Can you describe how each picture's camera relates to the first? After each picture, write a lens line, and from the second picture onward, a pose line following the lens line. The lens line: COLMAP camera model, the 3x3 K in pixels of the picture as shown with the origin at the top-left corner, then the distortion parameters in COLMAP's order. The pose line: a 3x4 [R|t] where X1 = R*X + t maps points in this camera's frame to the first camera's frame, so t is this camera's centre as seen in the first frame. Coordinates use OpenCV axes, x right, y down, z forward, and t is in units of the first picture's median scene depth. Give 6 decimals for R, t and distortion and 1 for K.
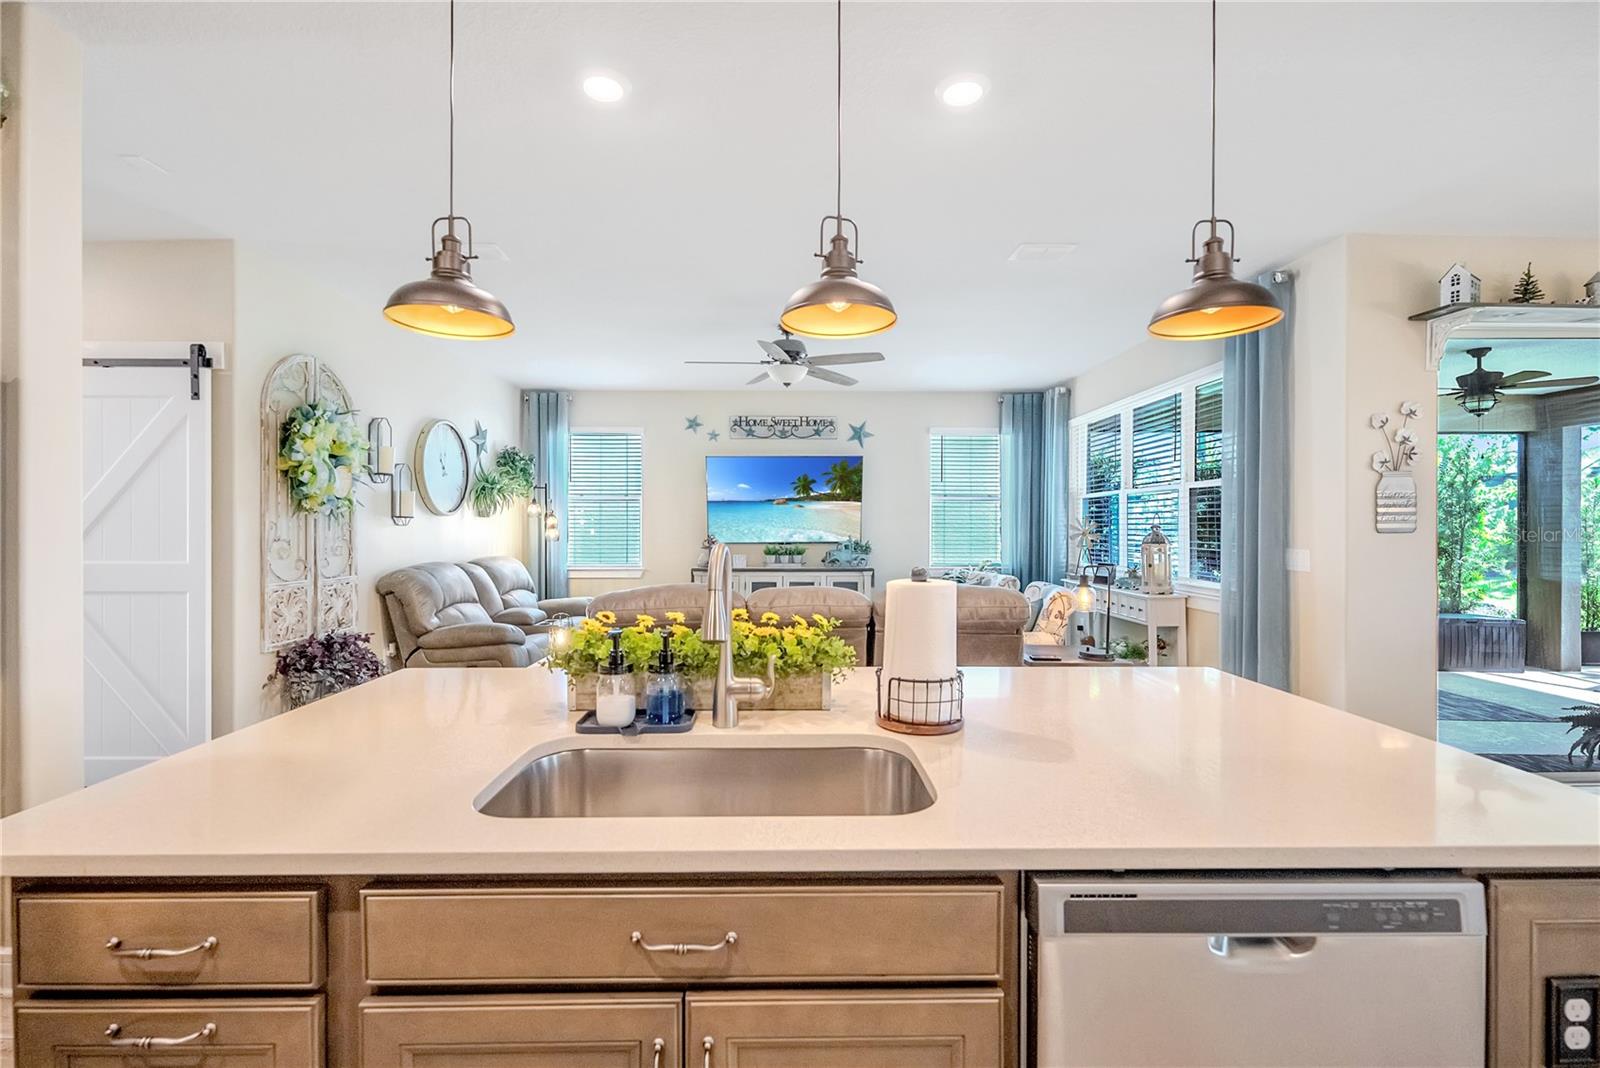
lens RADIAL K [[677.7, 0, 788.0], [0, 677.7, 530.5], [0, 0, 1]] dist [-0.000434, 0.000009]
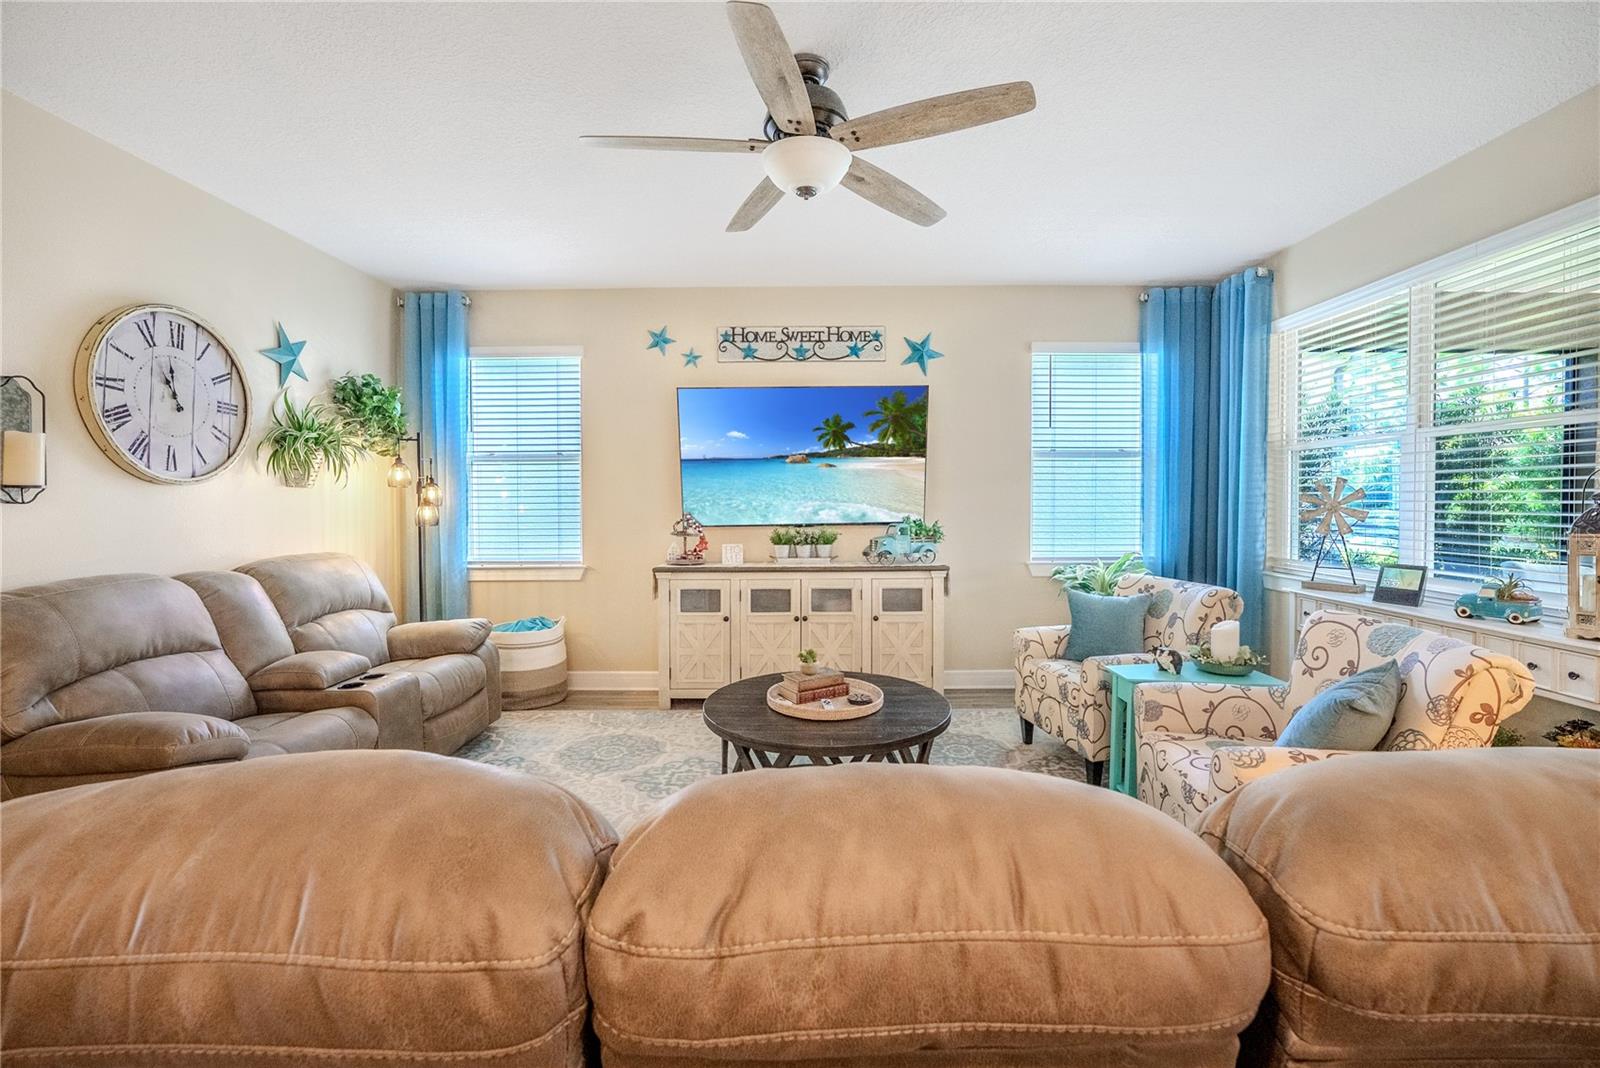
lens RADIAL K [[667.7, 0, 802.2], [0, 667.7, 513.2], [0, 0, 1]] dist [-0.027364, 0.004423]
pose [[0.999939, -0.006239, -0.009147, -0.000801], [0.006382, 0.999857, 0.015688, -0.002477], [0.009048, -0.015745, 0.999835, 0.383057]]
